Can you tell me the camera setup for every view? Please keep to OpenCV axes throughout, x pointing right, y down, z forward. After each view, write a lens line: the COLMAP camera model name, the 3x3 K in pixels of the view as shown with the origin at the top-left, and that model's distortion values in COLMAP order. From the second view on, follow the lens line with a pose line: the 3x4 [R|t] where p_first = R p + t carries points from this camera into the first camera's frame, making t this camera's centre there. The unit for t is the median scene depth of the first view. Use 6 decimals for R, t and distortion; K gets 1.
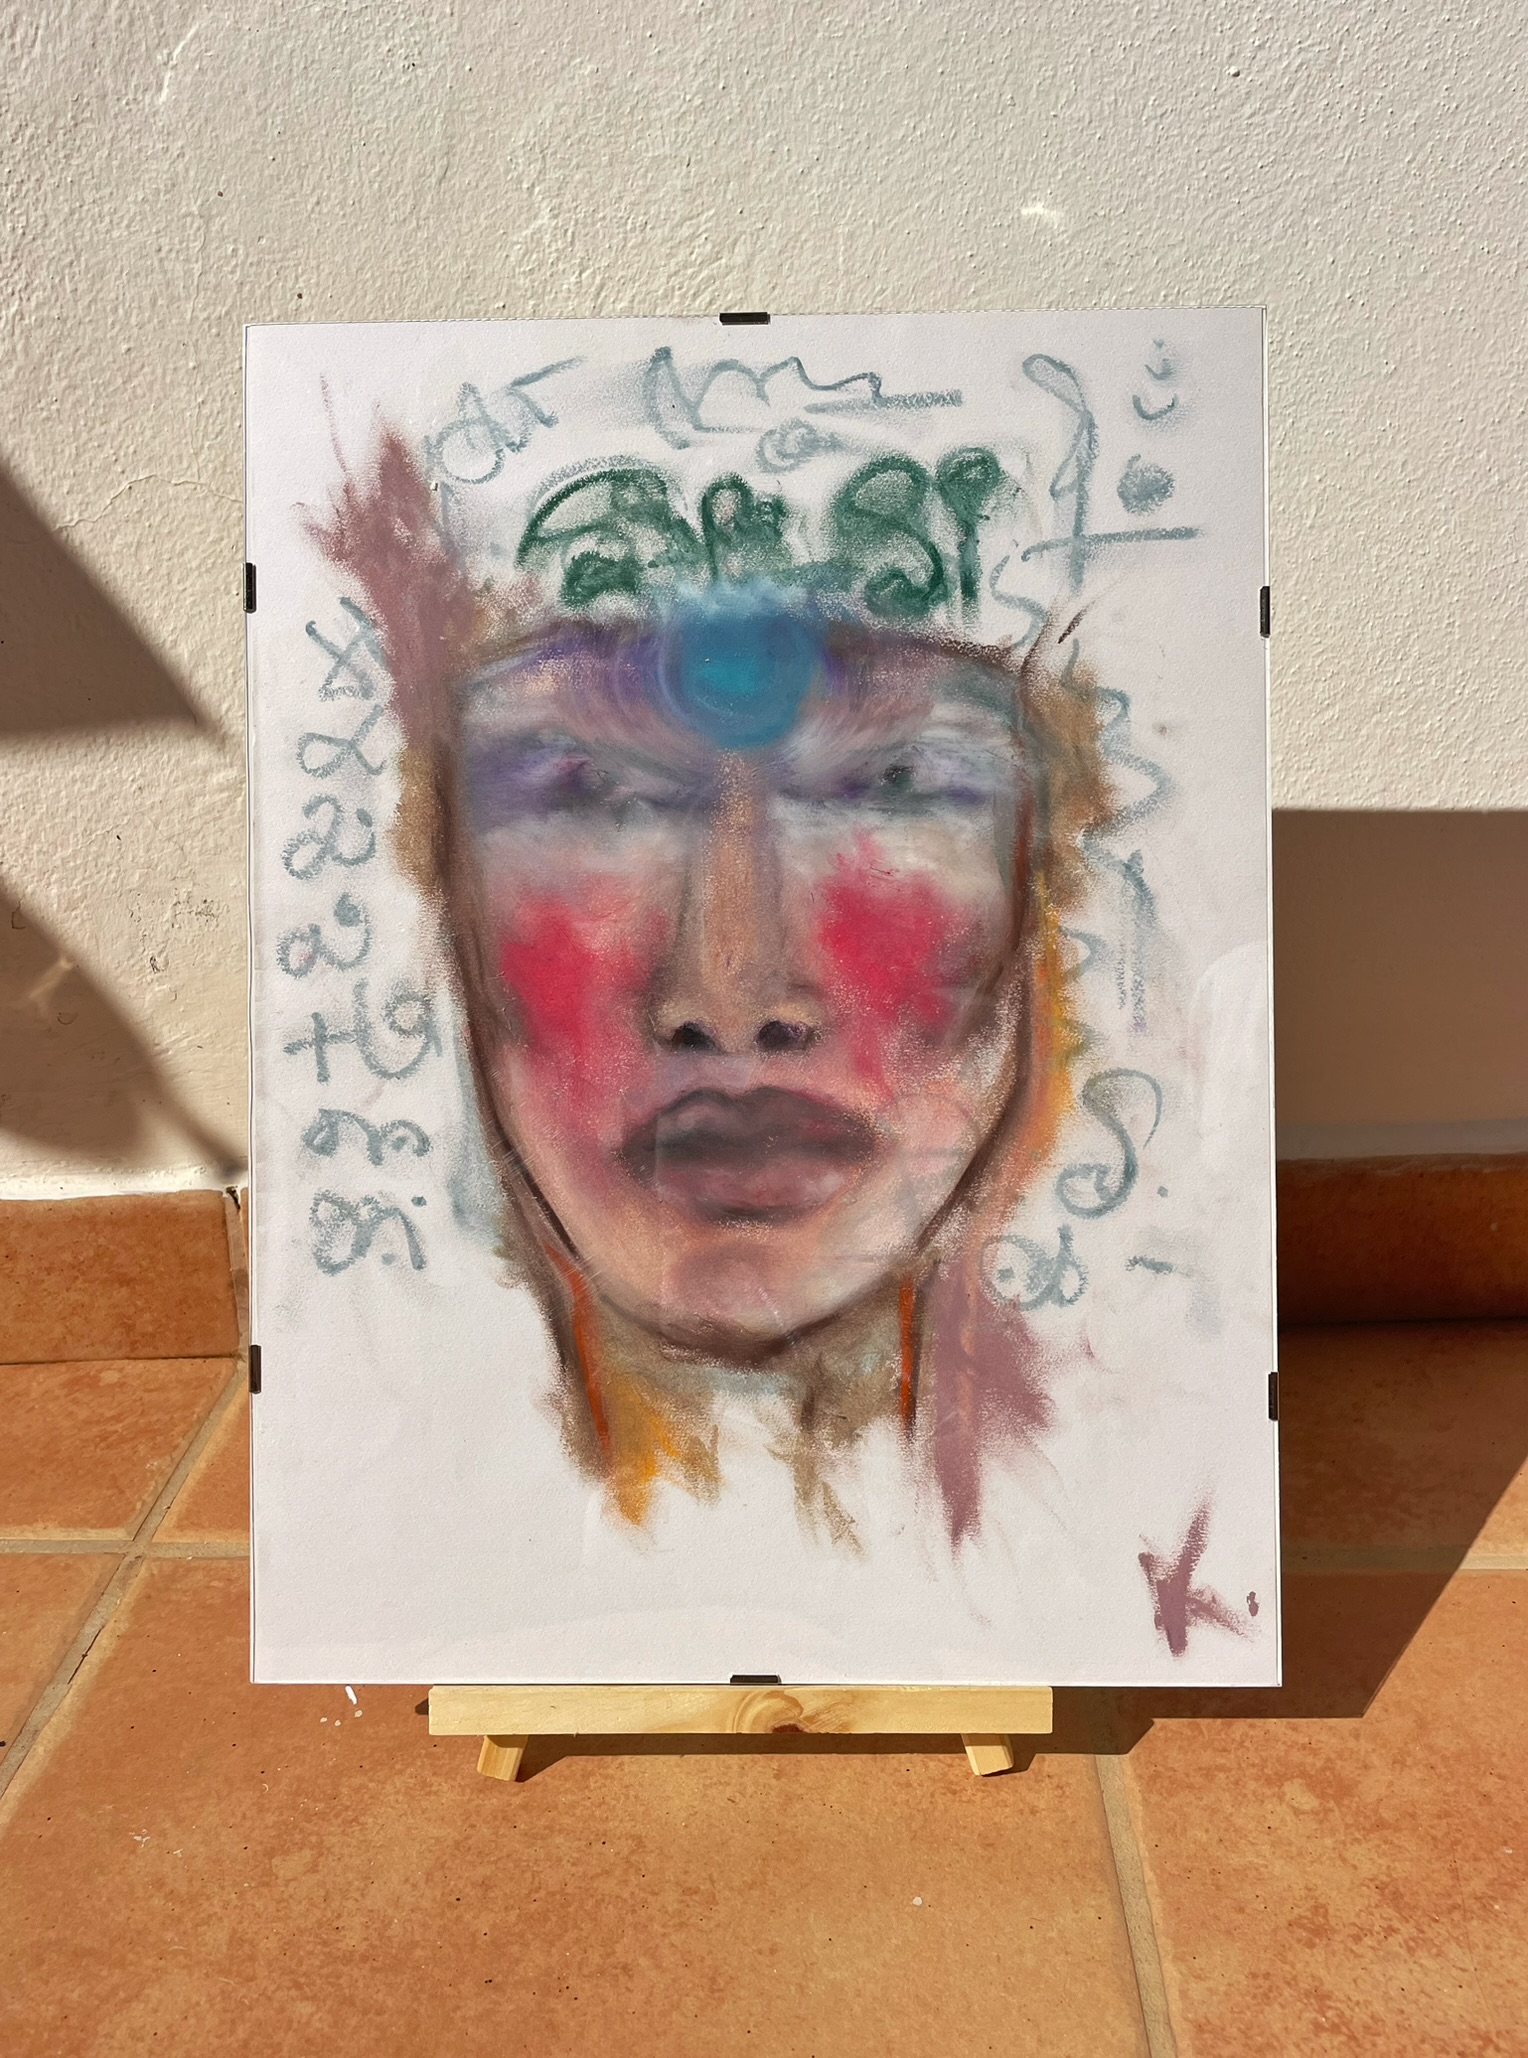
lens RADIAL K [[1773.9, 0, 764.4], [0, 1773.9, 966.1], [0, 0, 1]] dist [0.074216, -0.116627]
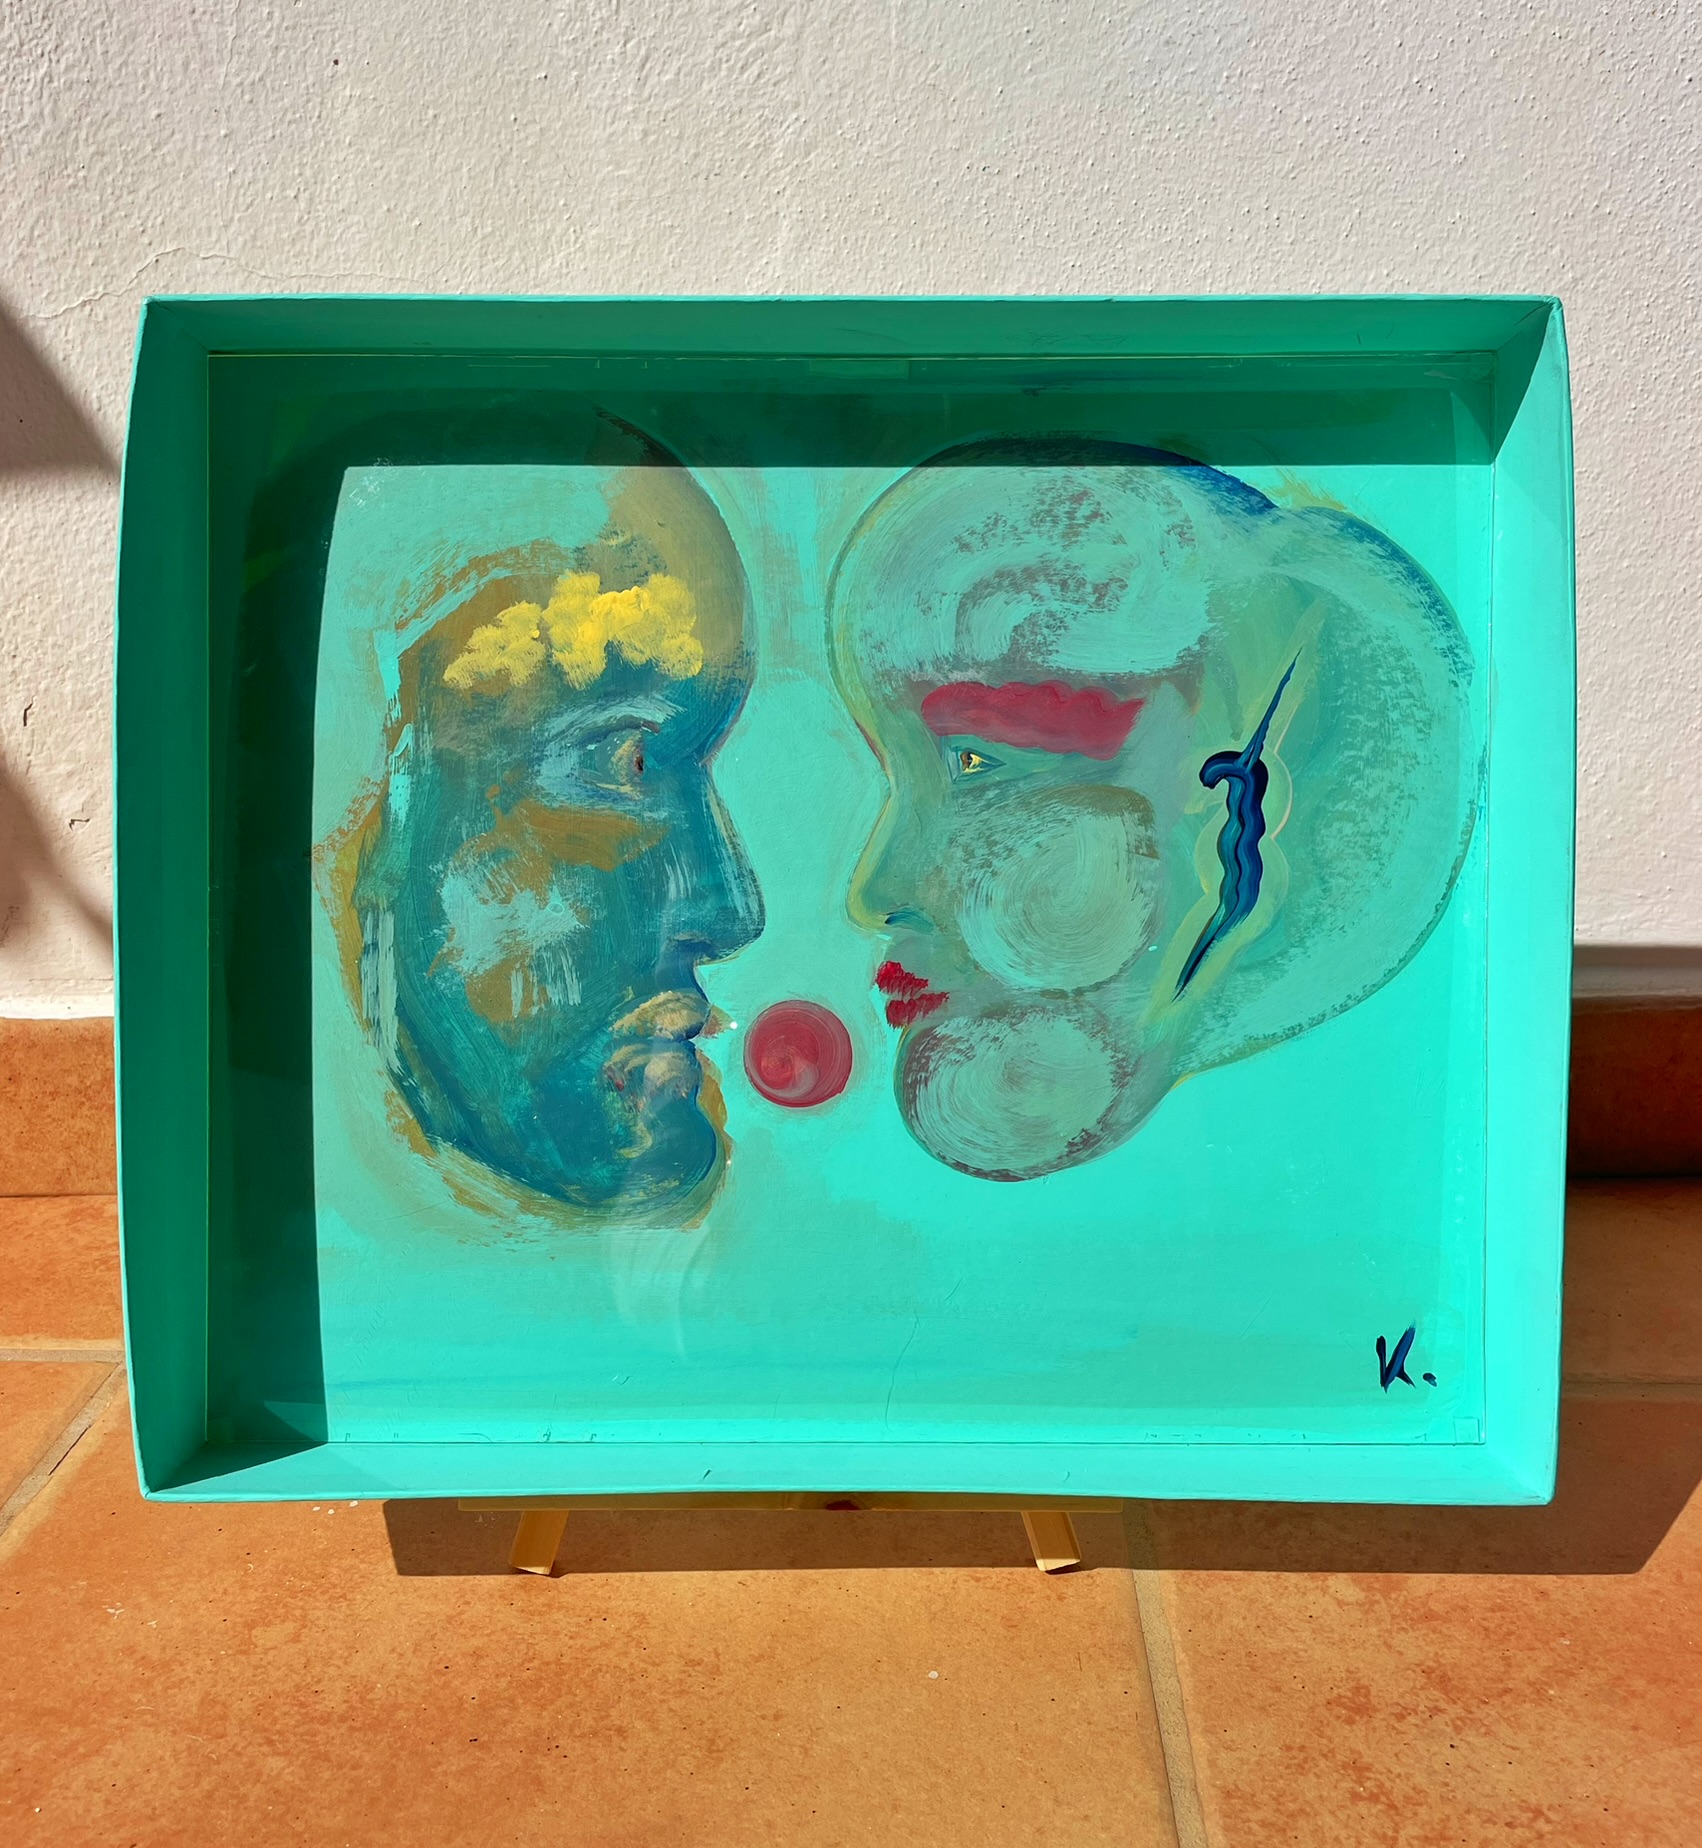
lens RADIAL K [[1848.7, 0, 842.0], [0, 1848.7, 925.9], [0, 0, 1]] dist [0.077727, -0.119457]
pose [[0.999860, 0.016203, -0.004189, 0.031950], [-0.016346, 0.999189, -0.036803, 0.150516], [0.003590, 0.036867, 0.999314, 0.005058]]
